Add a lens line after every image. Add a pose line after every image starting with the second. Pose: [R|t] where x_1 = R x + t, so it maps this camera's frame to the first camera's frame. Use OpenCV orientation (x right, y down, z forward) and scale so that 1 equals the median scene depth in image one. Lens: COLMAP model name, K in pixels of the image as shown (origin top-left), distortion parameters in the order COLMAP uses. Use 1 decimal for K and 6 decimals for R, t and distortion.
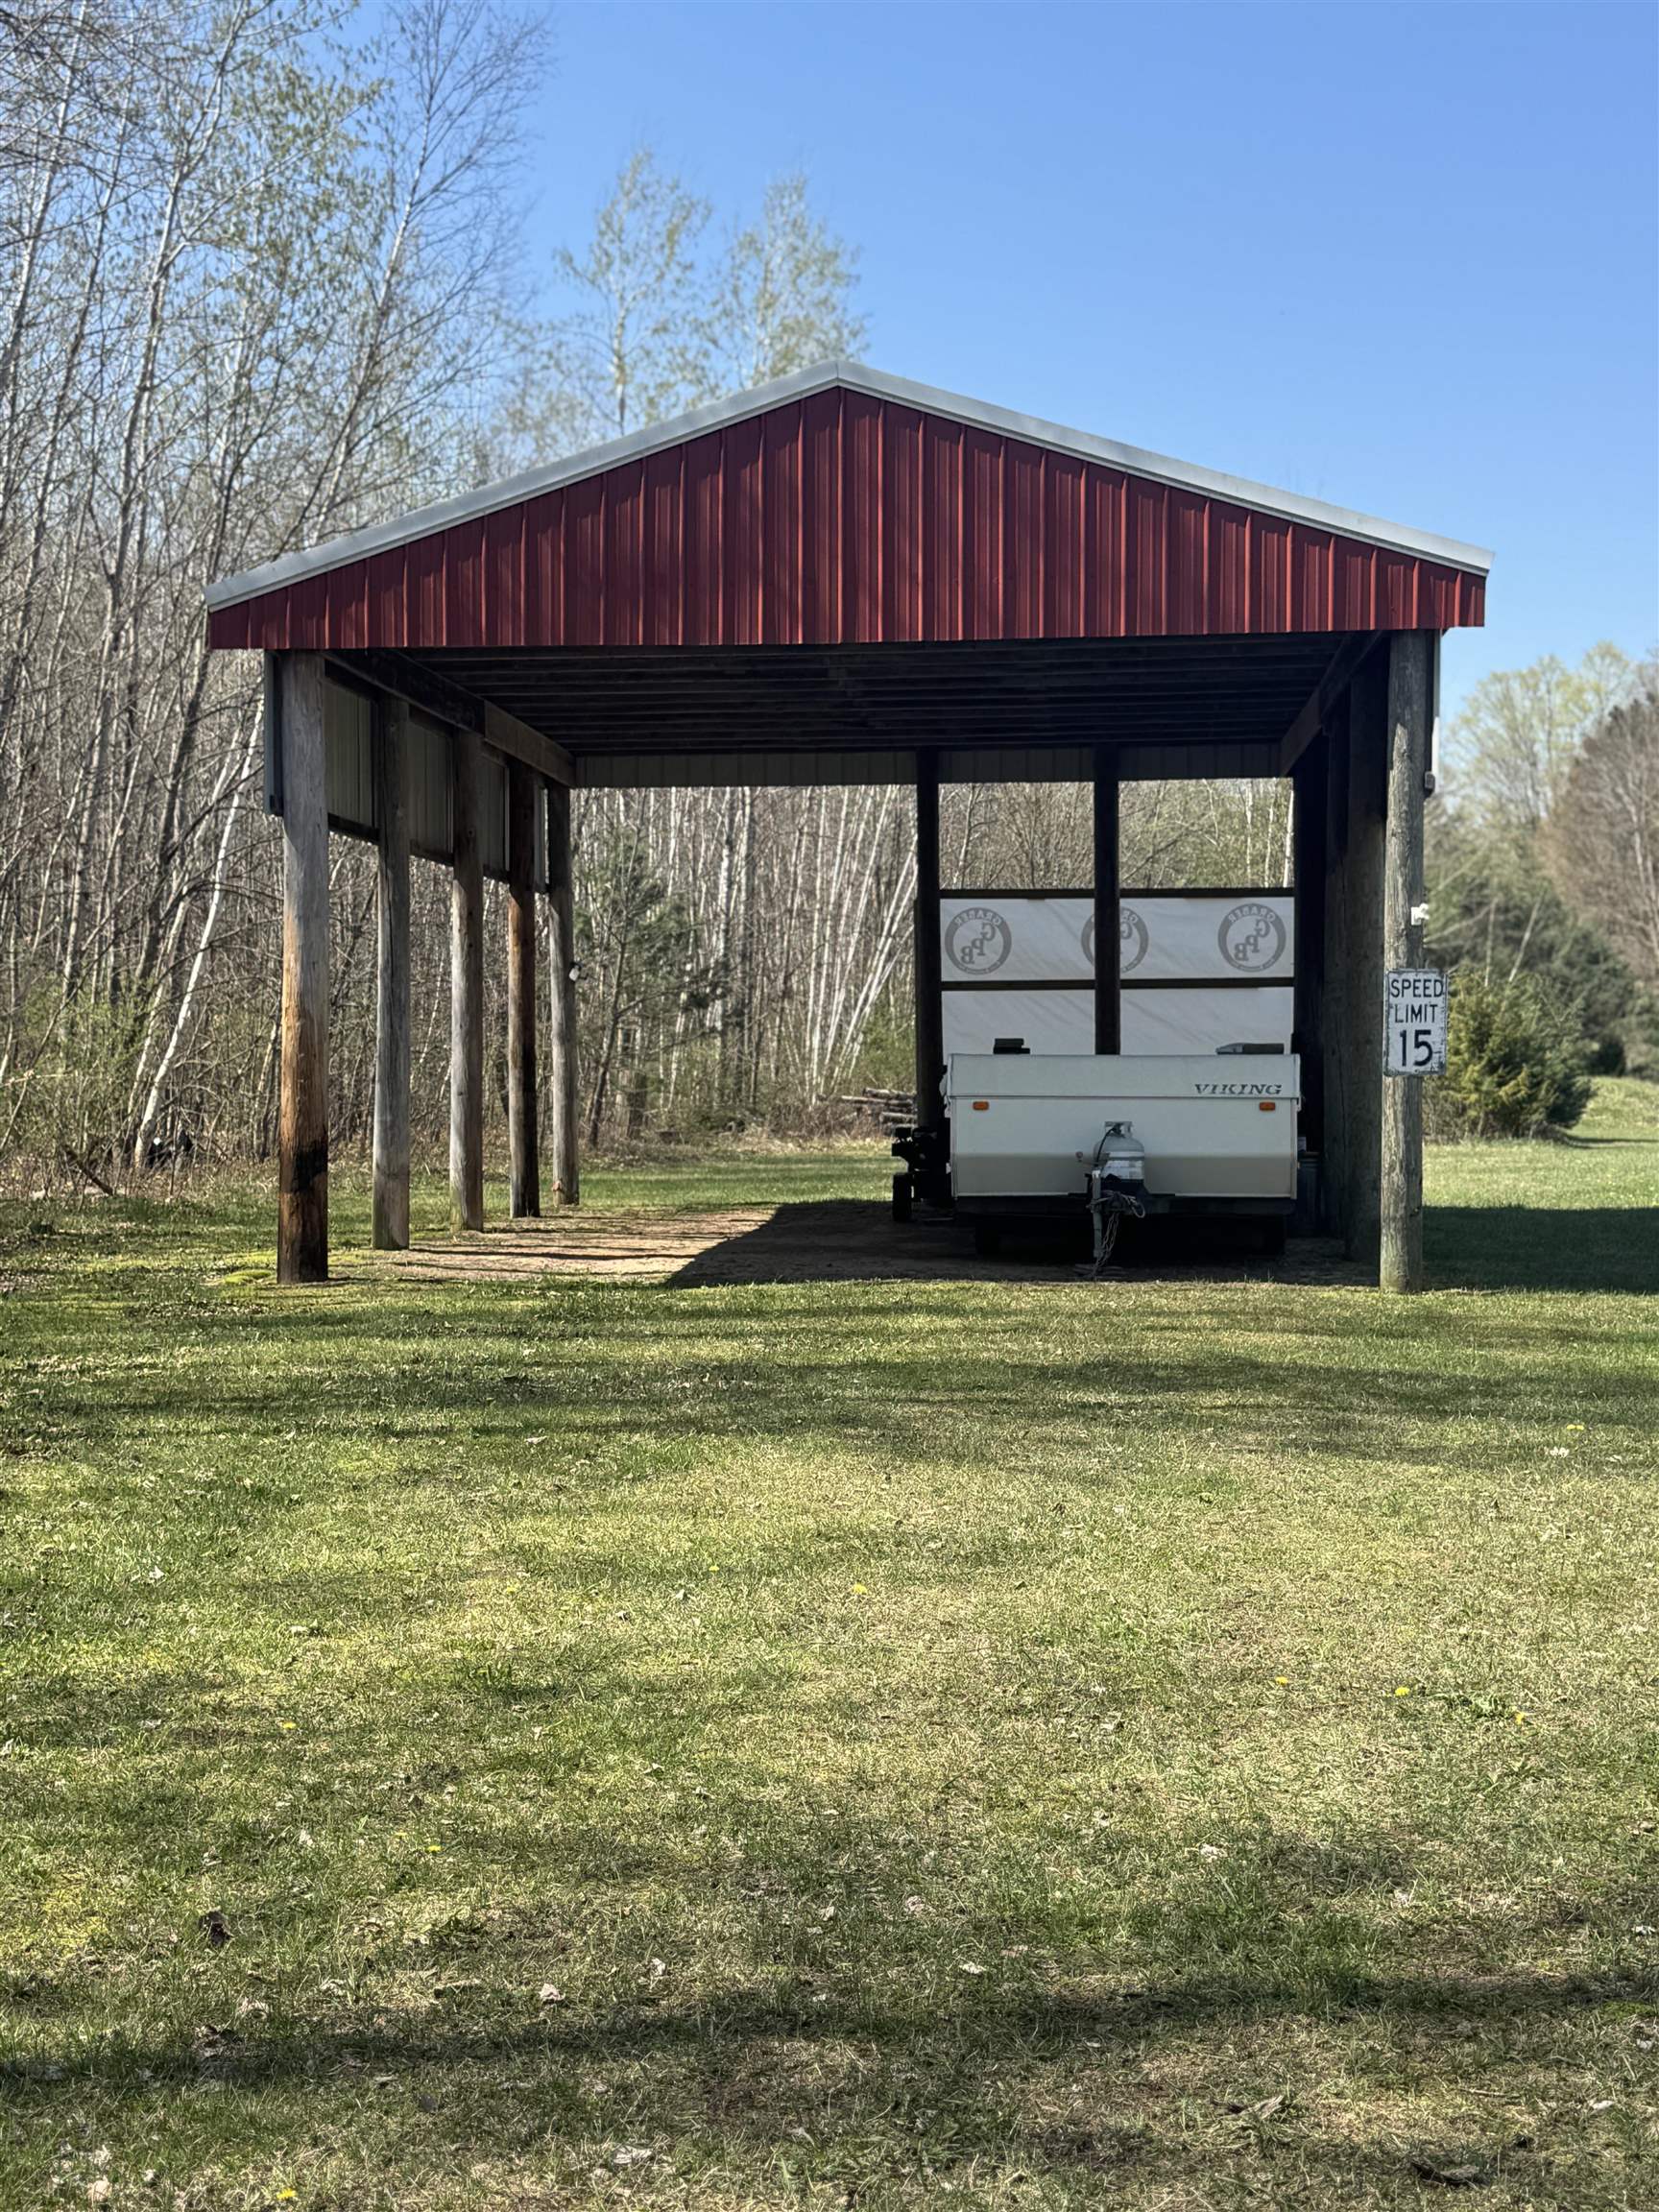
lens RADIAL K [[2840.0, 0, 829.5], [0, 2840.0, 1106.0], [0, 0, 1]] dist [0.126643, -0.013774]
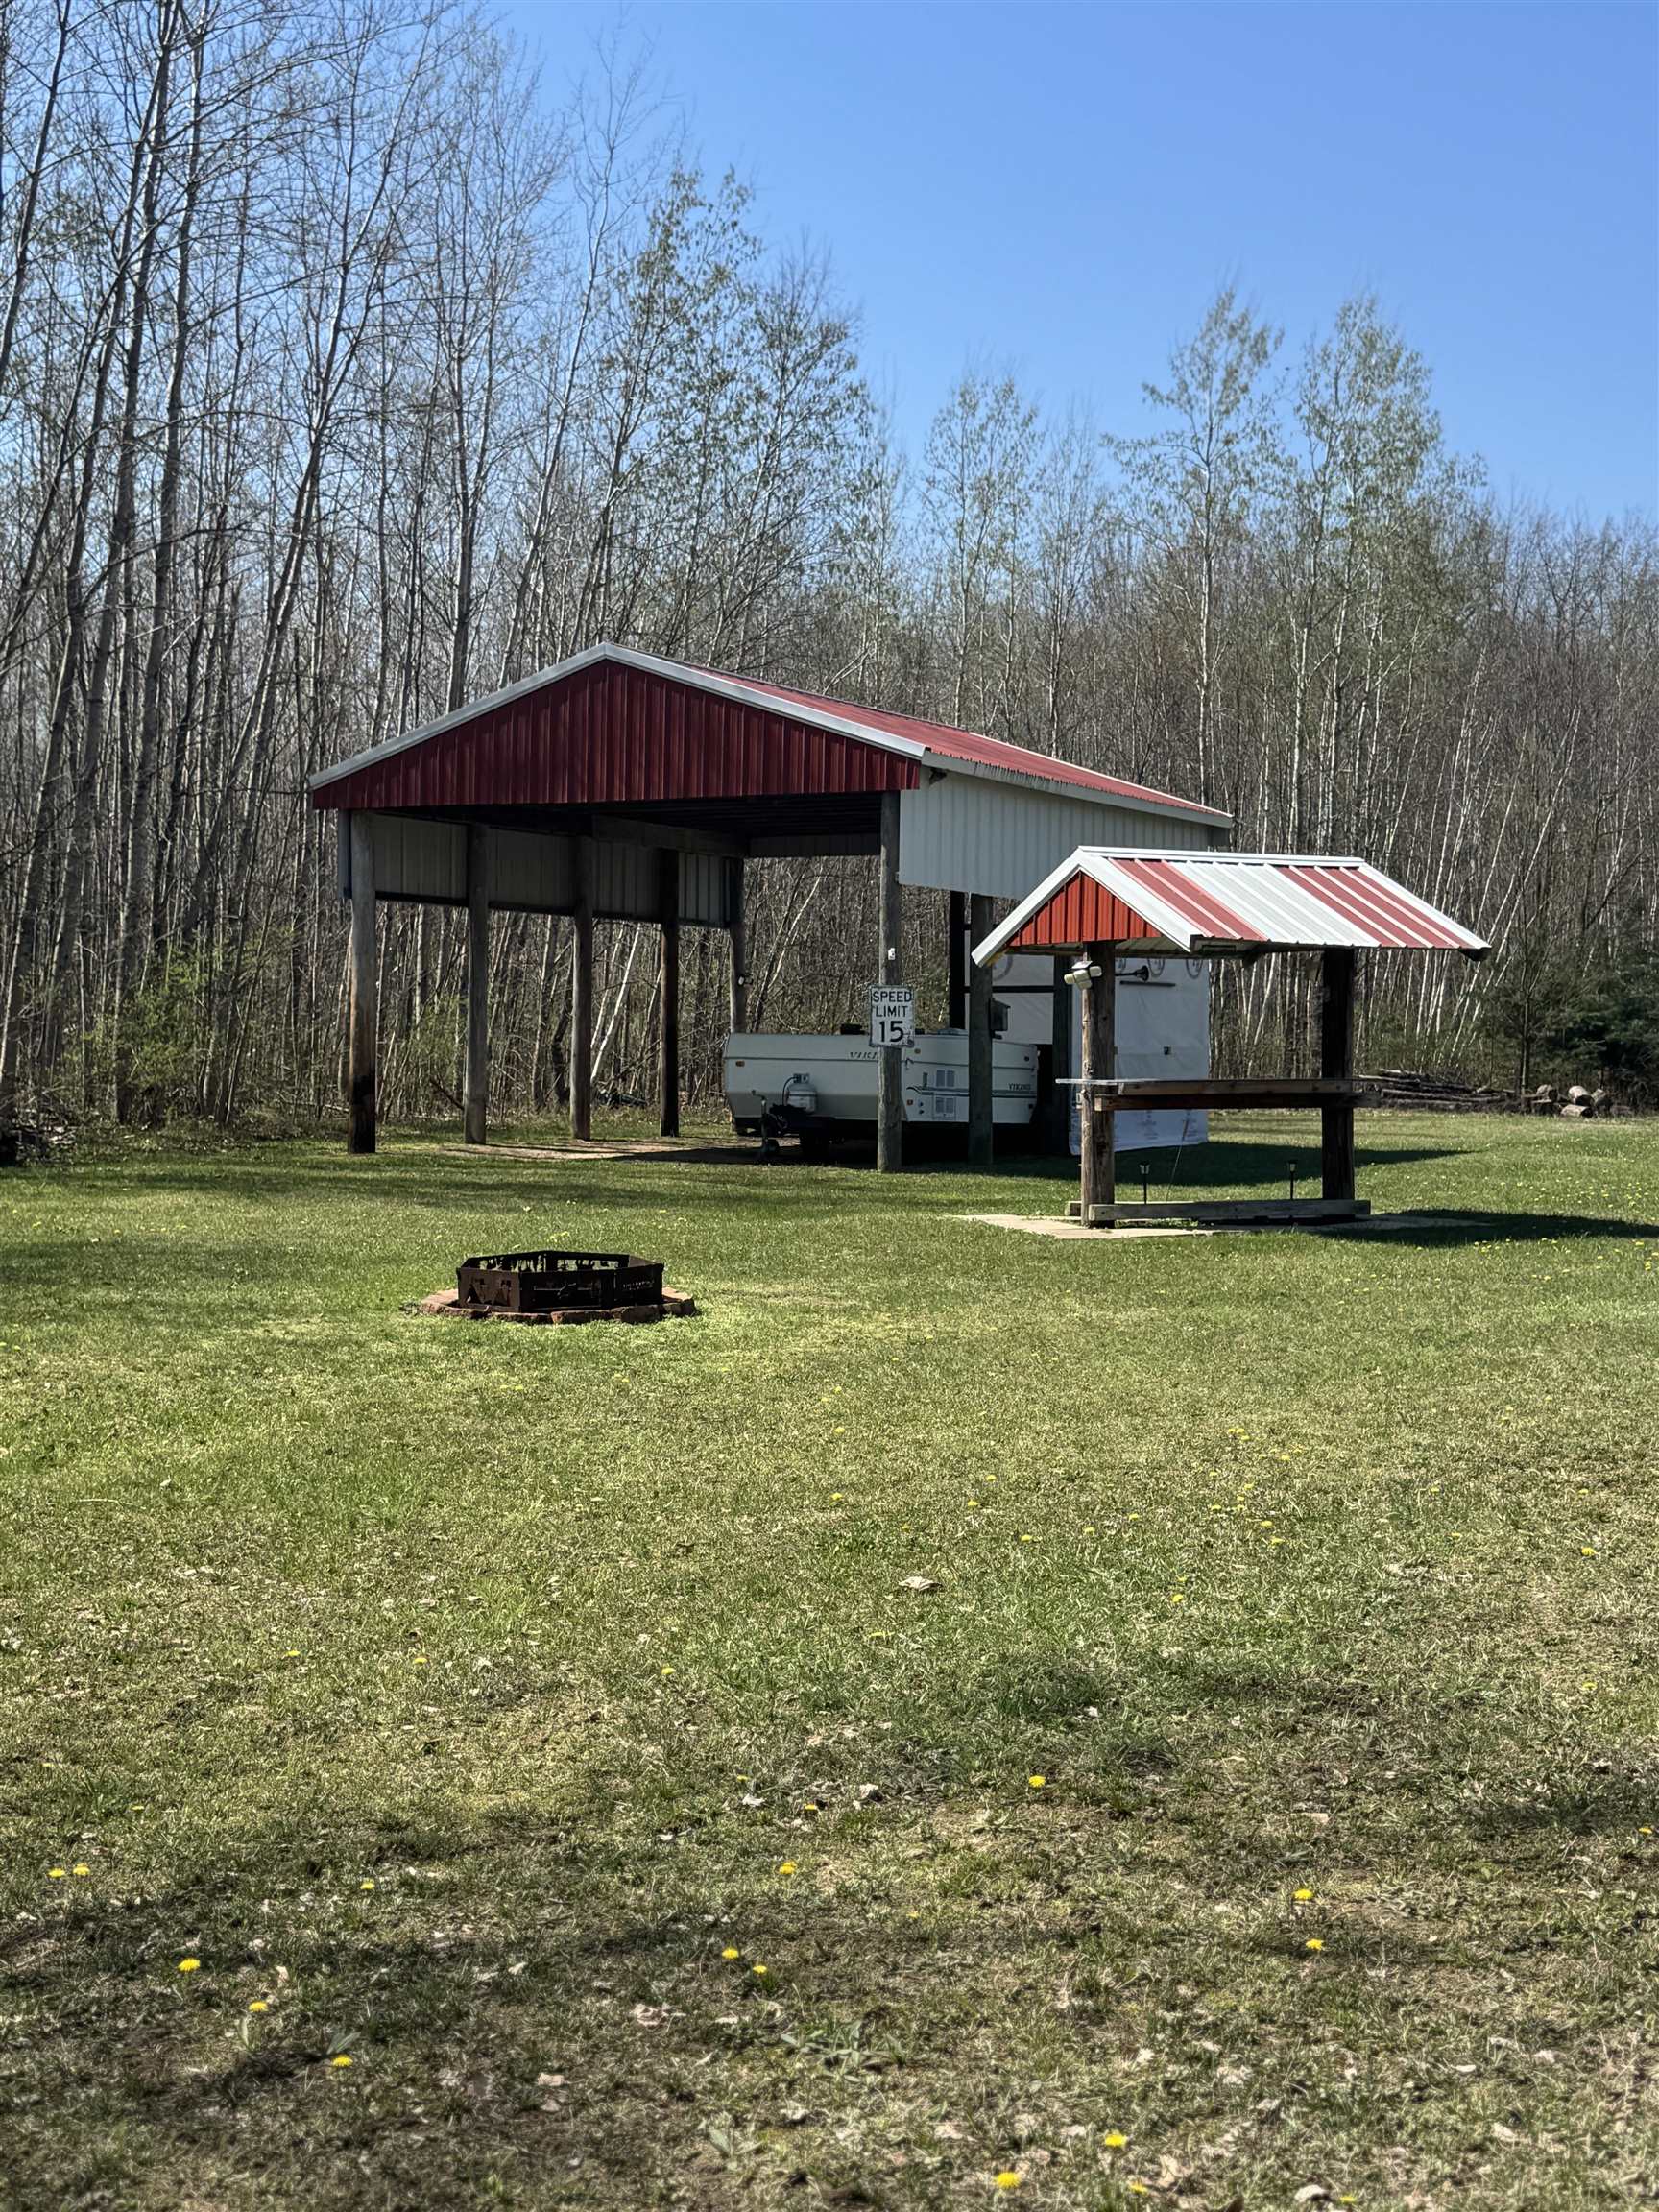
lens RADIAL K [[2914.1, 0, 829.5], [0, 2914.1, 1106.0], [0, 0, 1]] dist [0.016510, 0.030979]
pose [[0.923318, 0.020862, -0.383470, 0.826898], [-0.019539, 0.999782, 0.007345, 0.012299], [0.383540, 0.000711, 0.923524, -0.625508]]
